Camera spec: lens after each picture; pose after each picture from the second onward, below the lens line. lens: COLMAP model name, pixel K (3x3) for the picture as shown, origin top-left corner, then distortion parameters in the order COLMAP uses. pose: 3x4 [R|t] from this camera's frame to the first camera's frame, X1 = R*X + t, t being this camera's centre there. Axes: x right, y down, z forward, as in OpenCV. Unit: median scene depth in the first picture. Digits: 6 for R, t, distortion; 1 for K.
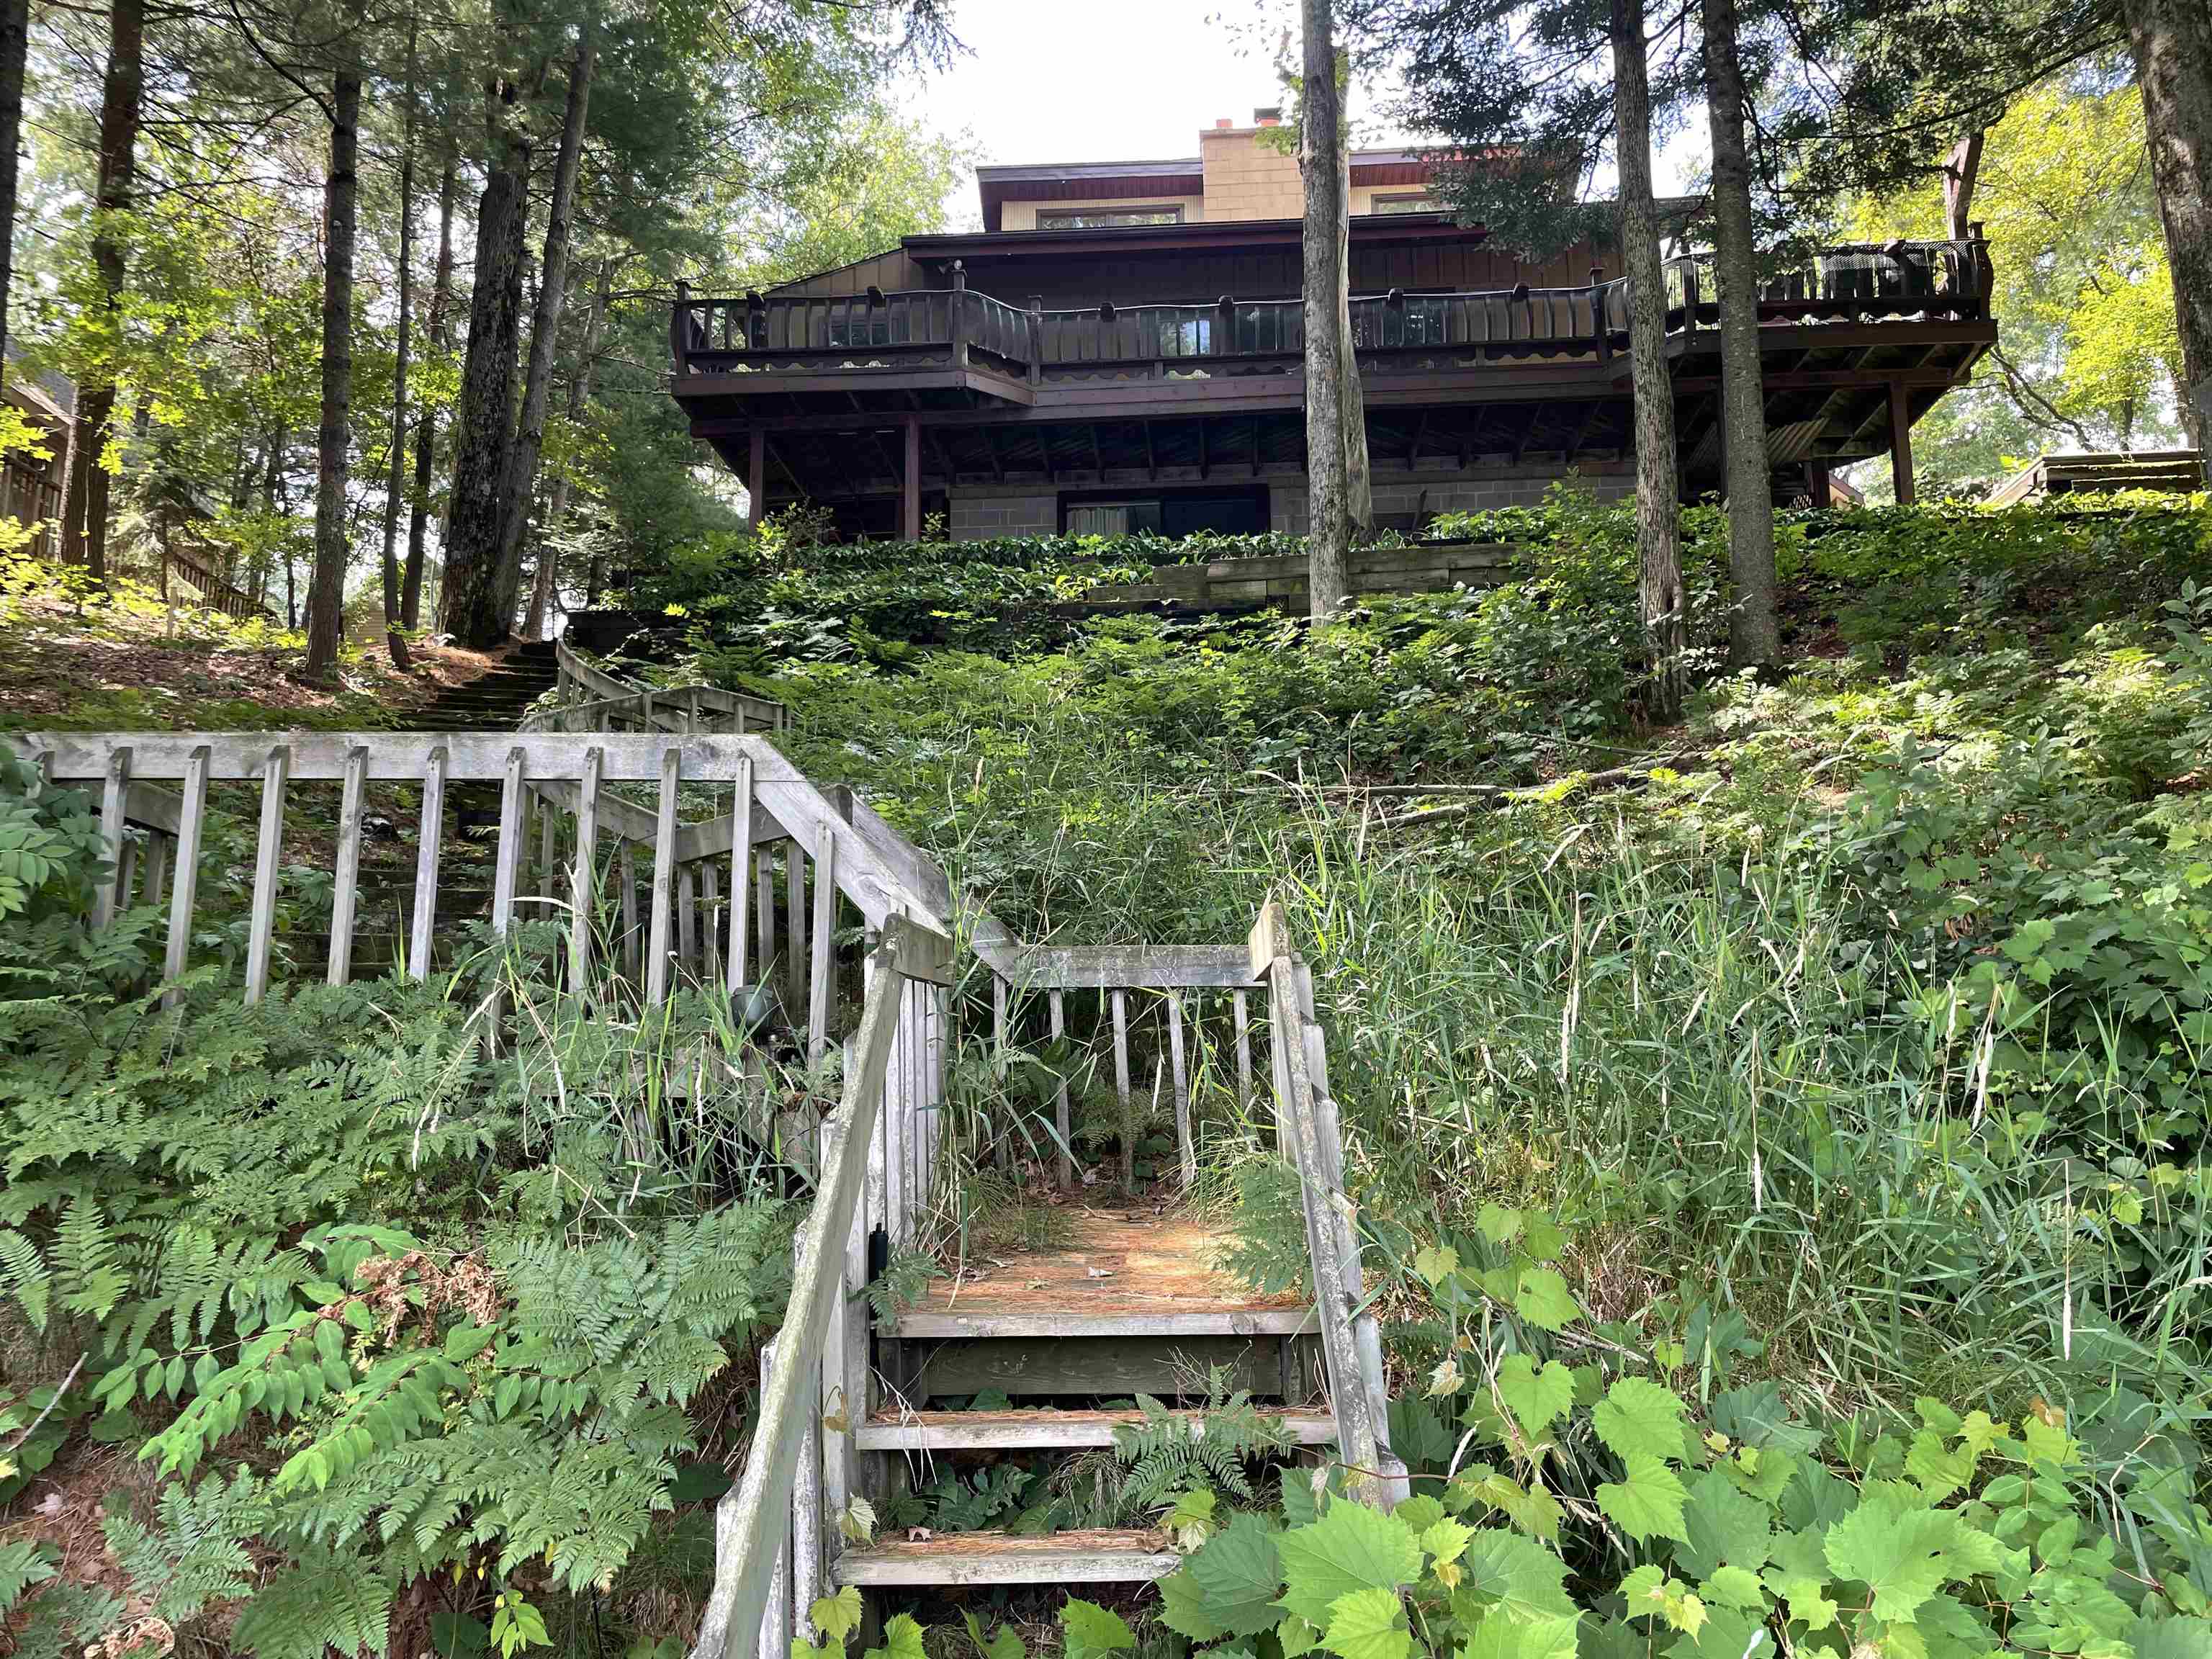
lens RADIAL K [[1685.9, 0, 1111.2], [0, 1685.9, 836.4], [0, 0, 1]] dist [0.001635, -0.019943]
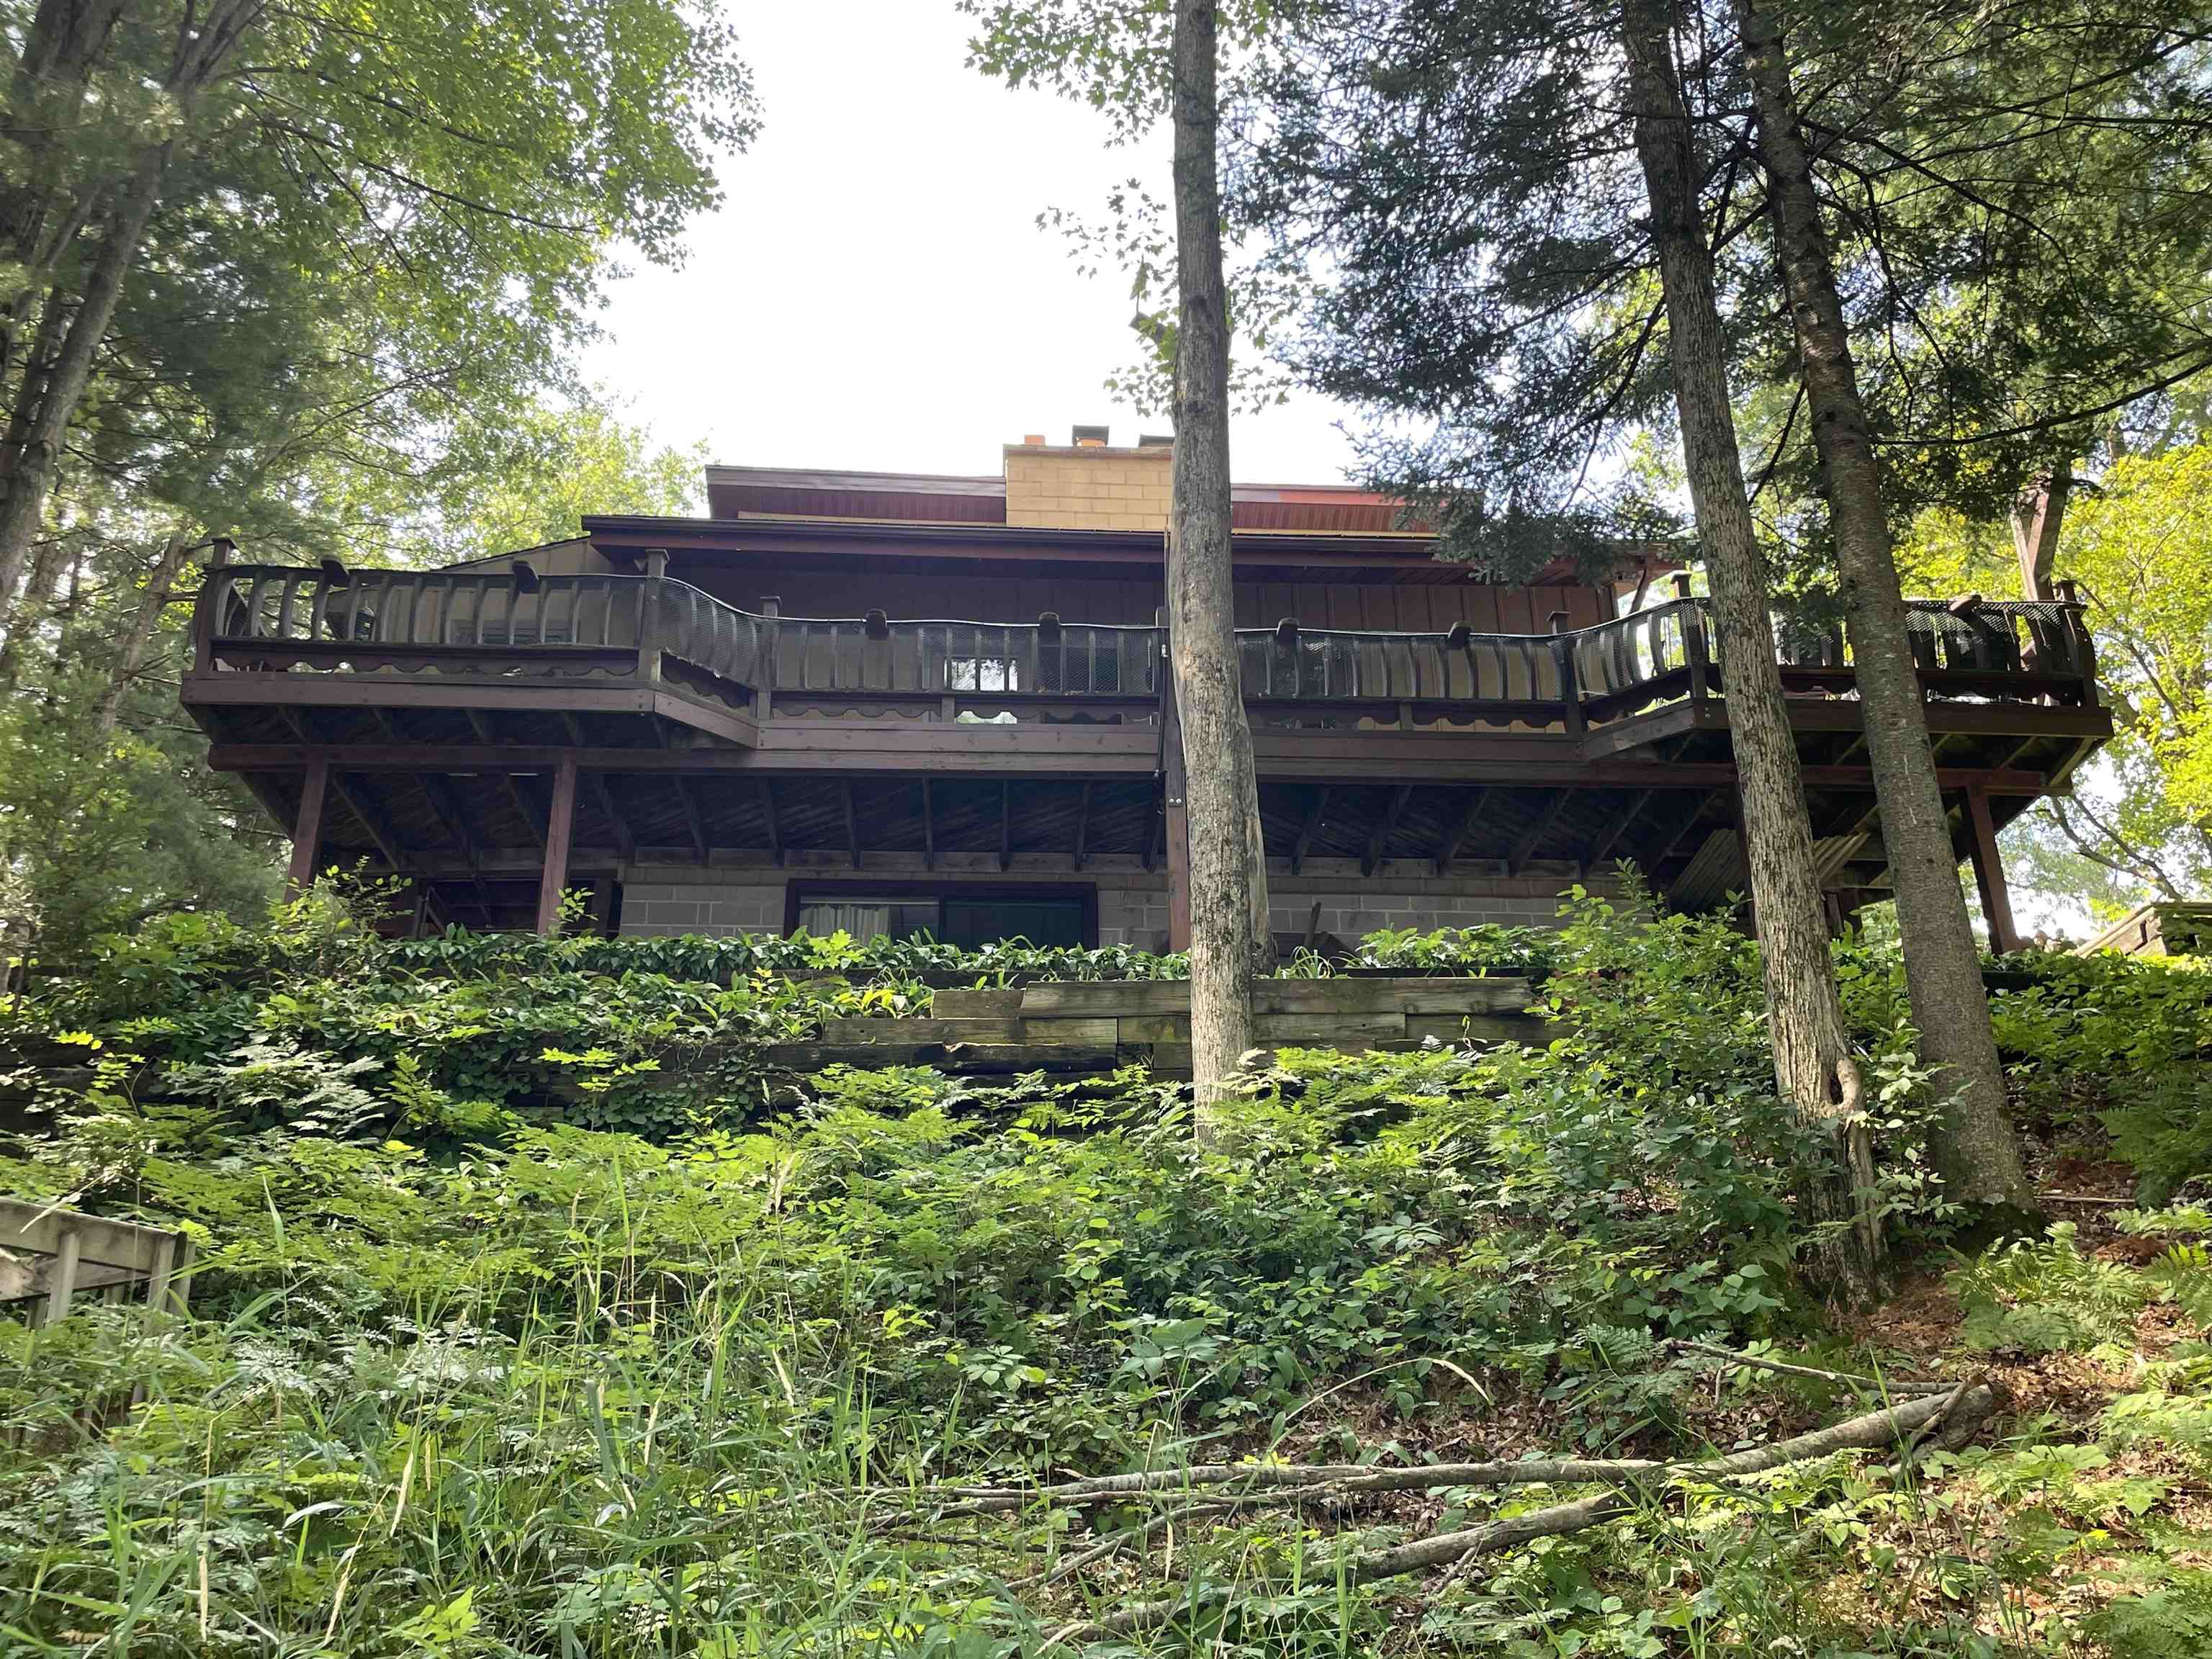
lens RADIAL K [[1982.5, 0, 1110.7], [0, 1982.5, 818.4], [0, 0, 1]] dist [0.150348, -0.020027]
pose [[0.991065, 0.053492, 0.122184, -0.002844], [-0.021154, 0.967500, -0.251985, -0.038063], [-0.131693, 0.247149, 0.959987, 0.272561]]
